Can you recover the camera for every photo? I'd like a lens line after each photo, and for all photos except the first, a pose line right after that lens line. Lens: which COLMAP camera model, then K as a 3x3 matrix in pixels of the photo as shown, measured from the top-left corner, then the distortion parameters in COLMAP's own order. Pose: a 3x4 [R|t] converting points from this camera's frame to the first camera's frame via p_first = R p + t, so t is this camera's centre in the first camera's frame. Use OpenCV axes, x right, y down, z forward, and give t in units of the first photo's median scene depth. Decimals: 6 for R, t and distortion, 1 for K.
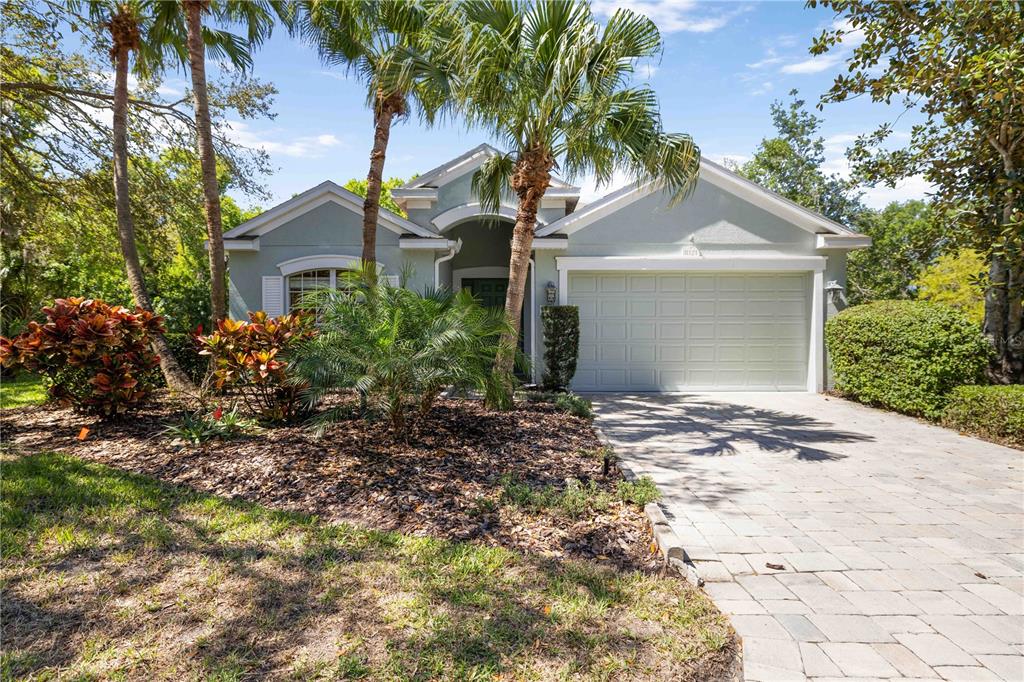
lens RADIAL K [[548.8, 0, 511.8], [0, 548.8, 355.4], [0, 0, 1]] dist [0.005066, 0.000640]
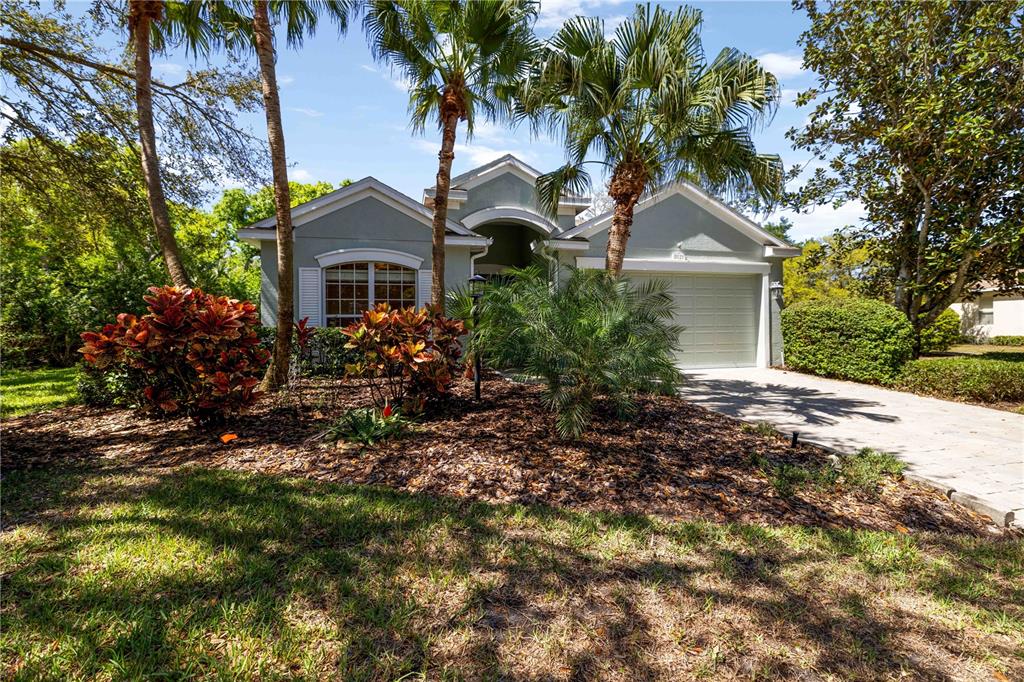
lens RADIAL K [[453.3, 0, 509.0], [0, 453.3, 337.4], [0, 0, 1]] dist [0.000690, 0.000173]
pose [[0.968824, -0.013236, 0.247396, -0.302572], [0.015435, 0.999857, -0.006948, -0.006083], [-0.247269, 0.010550, 0.968890, 0.115696]]
